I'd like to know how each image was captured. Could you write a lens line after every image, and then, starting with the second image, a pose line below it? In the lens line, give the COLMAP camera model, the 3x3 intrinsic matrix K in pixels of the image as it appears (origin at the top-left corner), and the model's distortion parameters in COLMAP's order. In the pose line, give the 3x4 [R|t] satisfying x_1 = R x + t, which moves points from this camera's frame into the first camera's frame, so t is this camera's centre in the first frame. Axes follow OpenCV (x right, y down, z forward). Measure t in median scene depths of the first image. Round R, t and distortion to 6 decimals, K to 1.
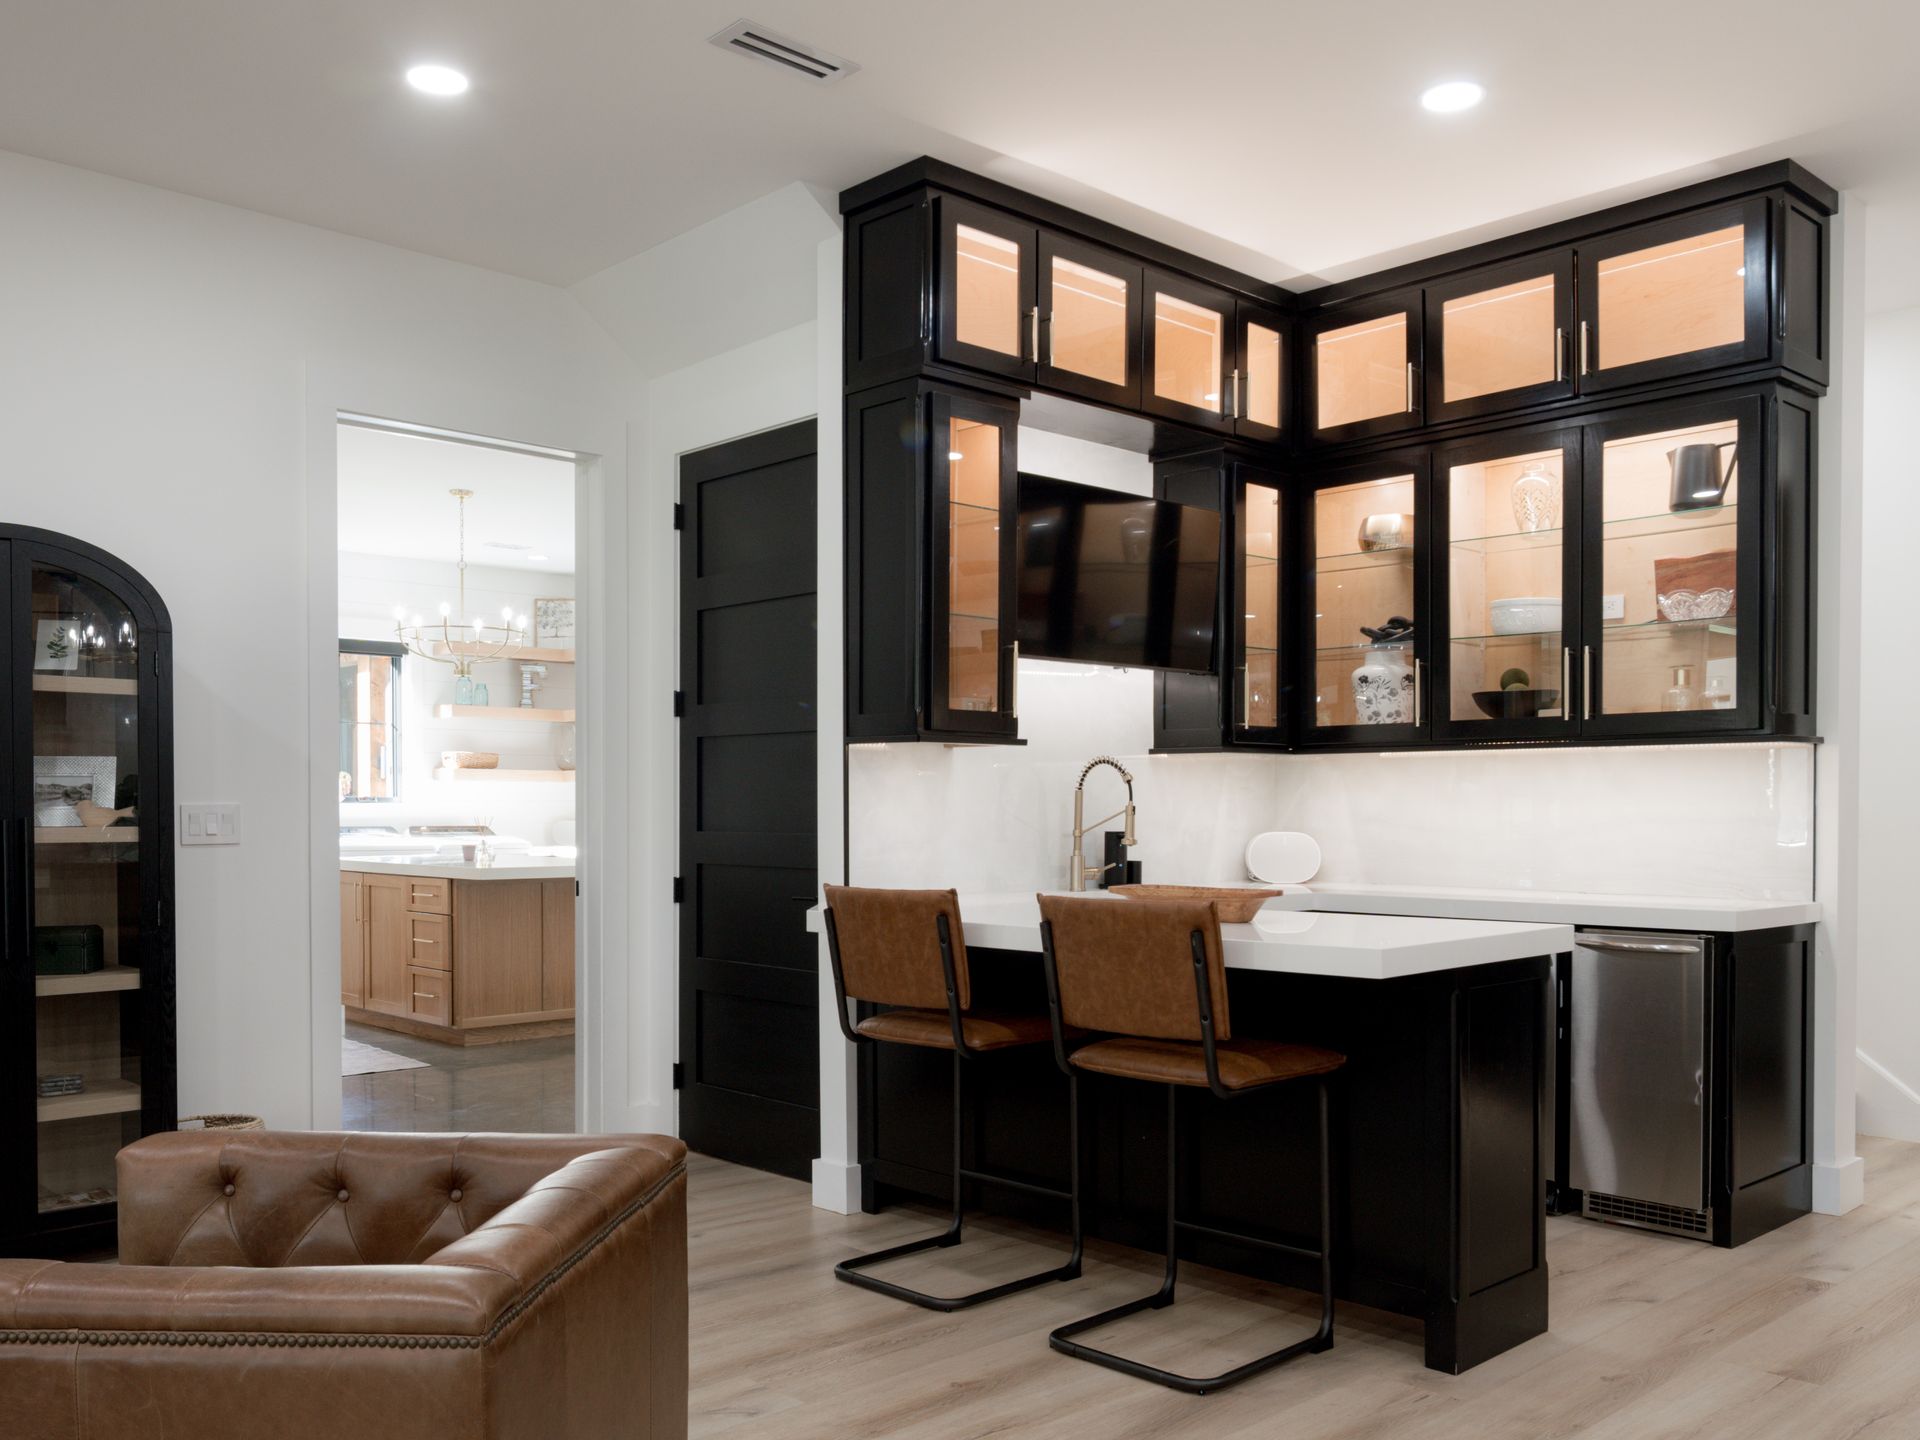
lens RADIAL K [[1632.8, 0, 992.6], [0, 1632.8, 827.8], [0, 0, 1]] dist [0.002103, -0.001250]
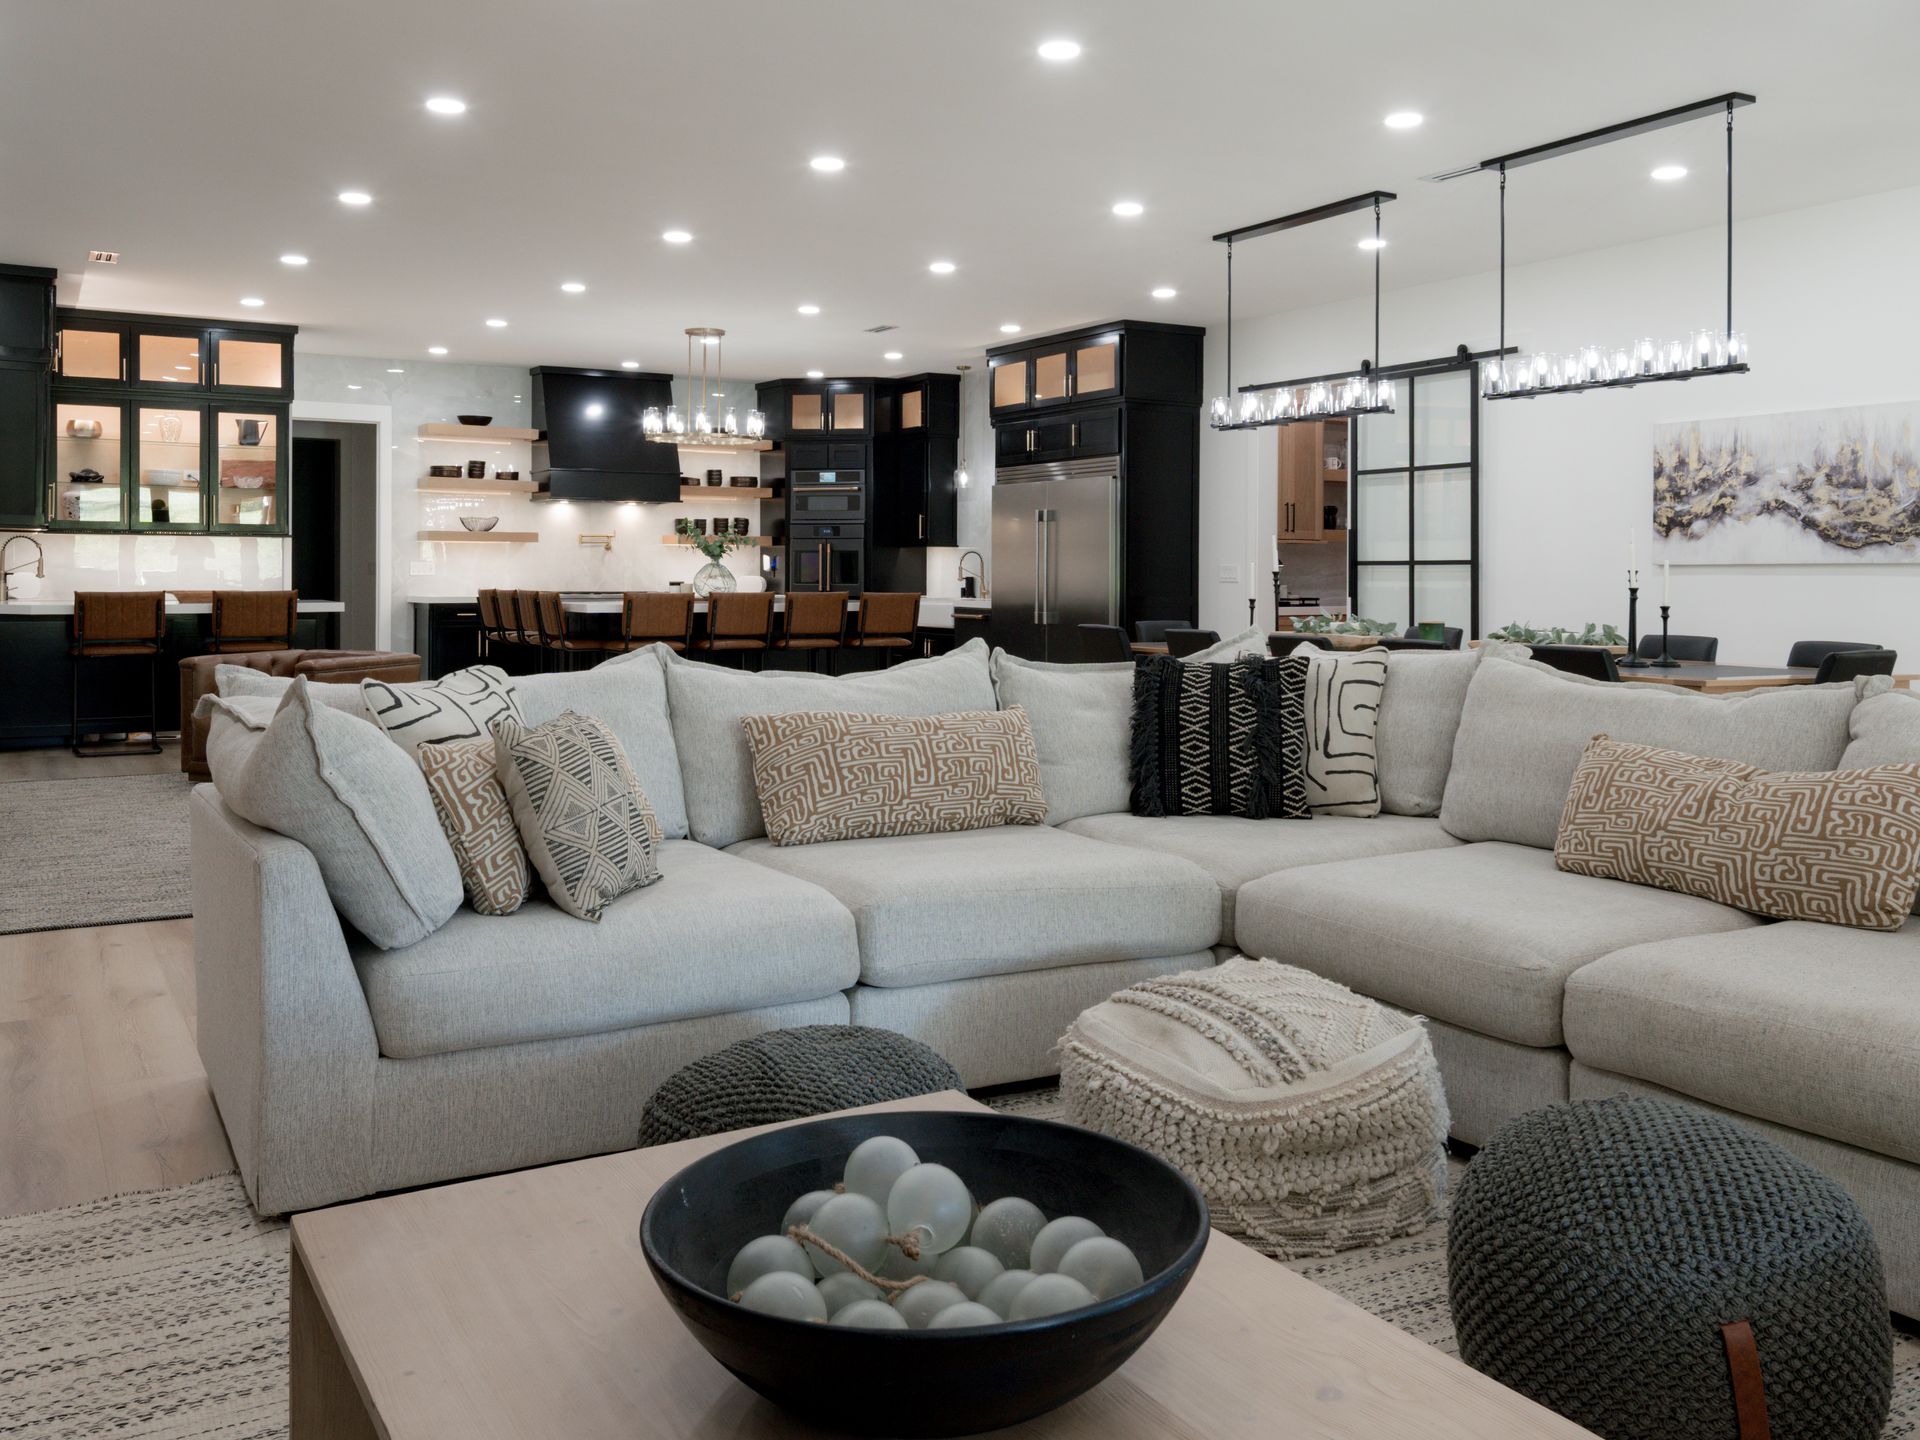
lens RADIAL K [[1640.6, 0, 960.0], [0, 1640.6, 720.0], [0, 0, 1]] dist [0.004700, -0.003998]
pose [[0.244427, -0.083910, 0.966030, -1.787366], [0.007120, 0.996377, 0.084744, 0.023399], [-0.969641, -0.013835, 0.244139, -0.695281]]
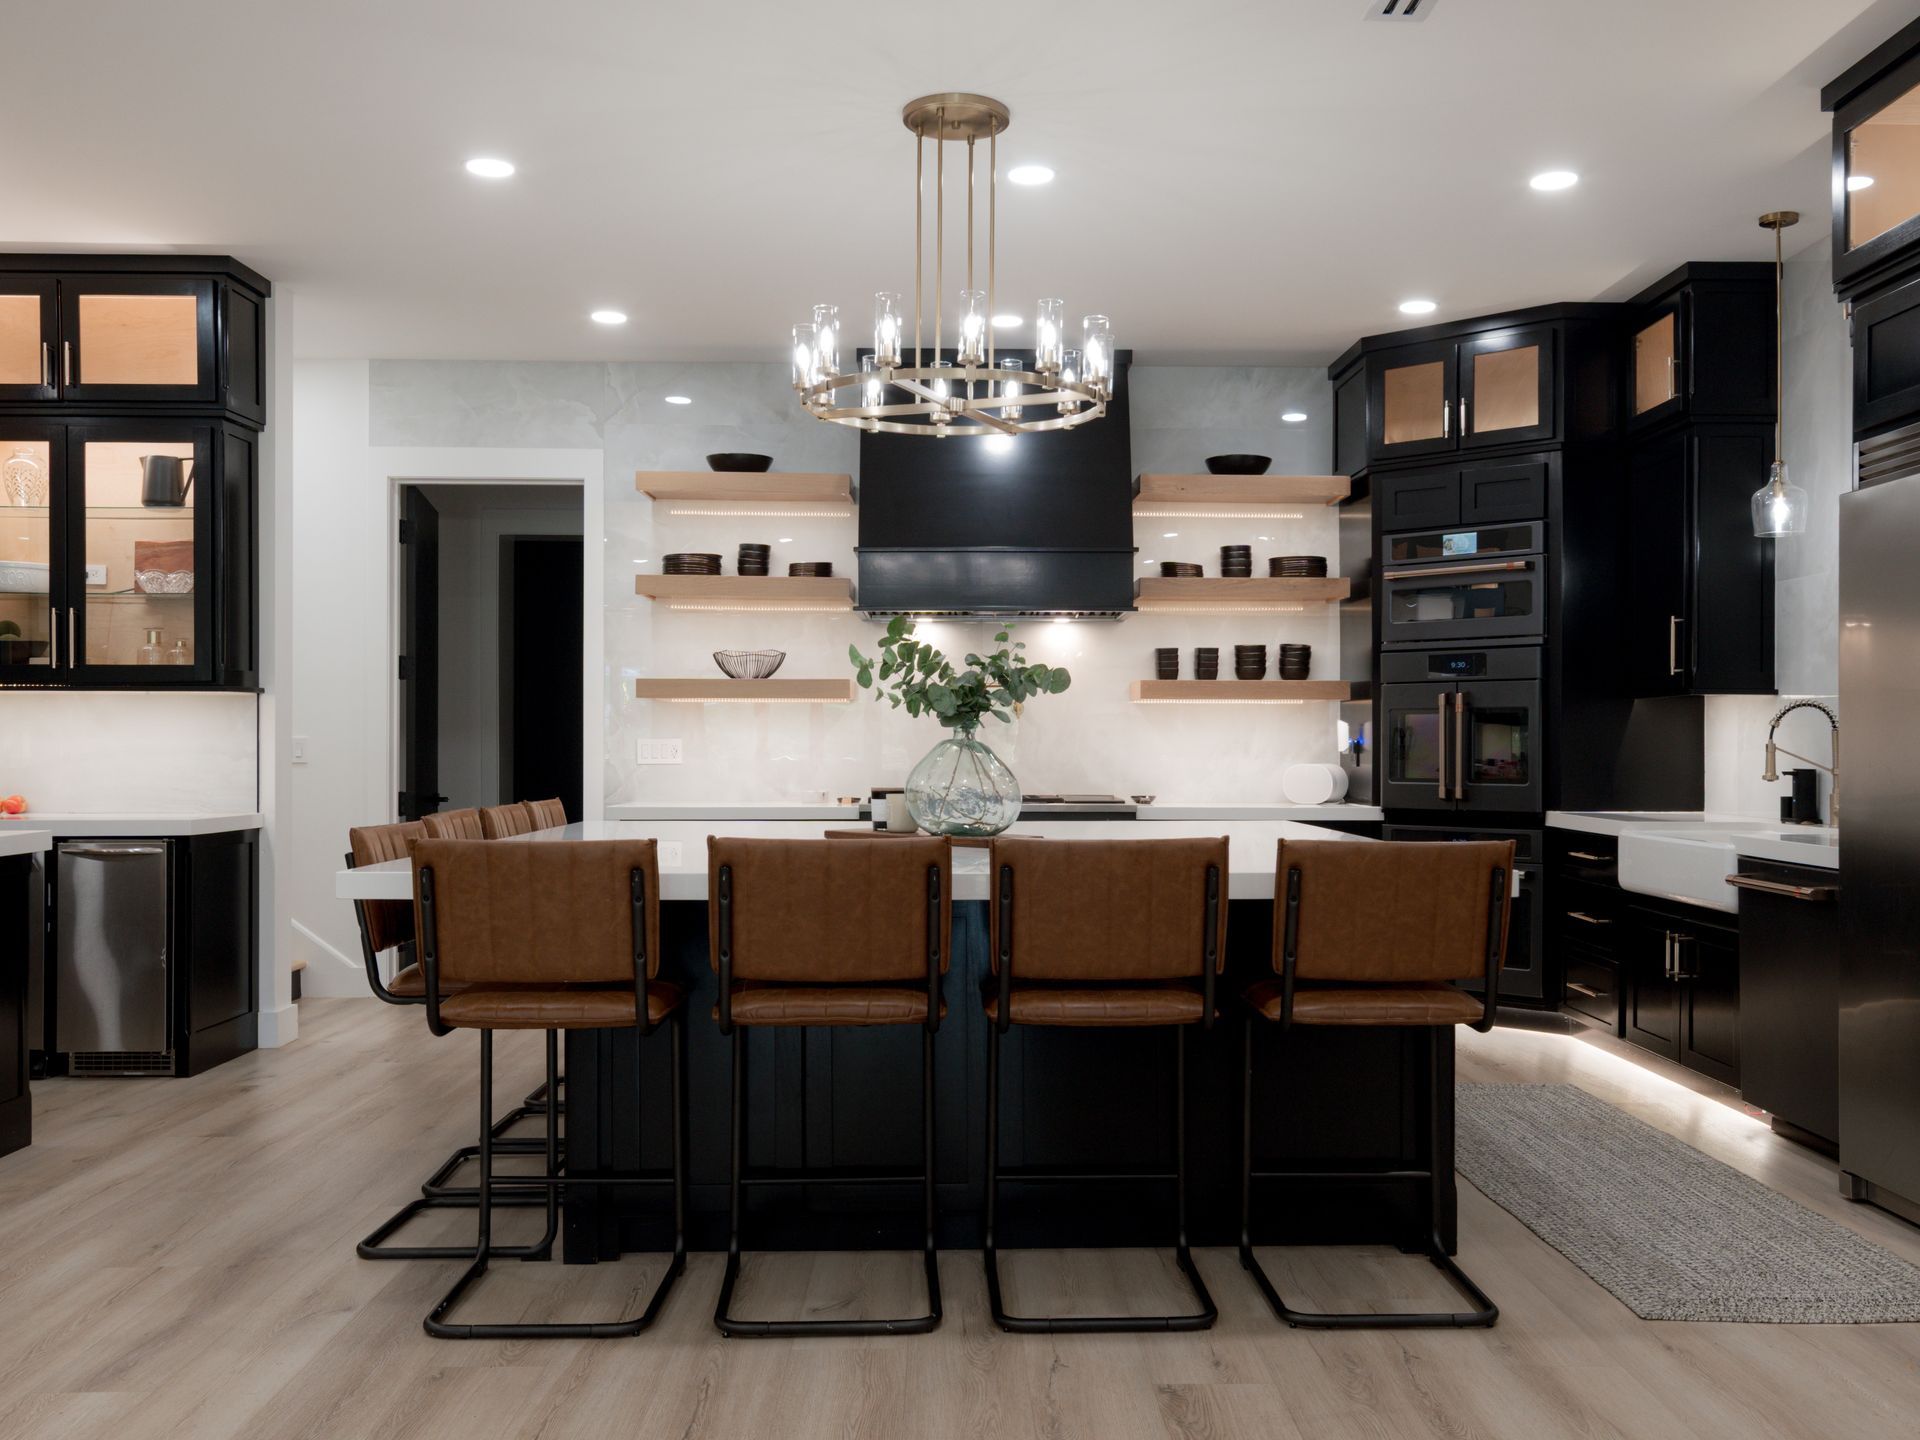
lens RADIAL K [[1697.6, 0, 998.9], [0, 1697.6, 755.3], [0, 0, 1]] dist [0.008108, -0.000941]
pose [[0.677519, -0.002682, 0.735501, -0.100505], [0.006327, 0.999978, -0.002181, 0.005525], [-0.735478, 0.006131, 0.677521, -0.365804]]
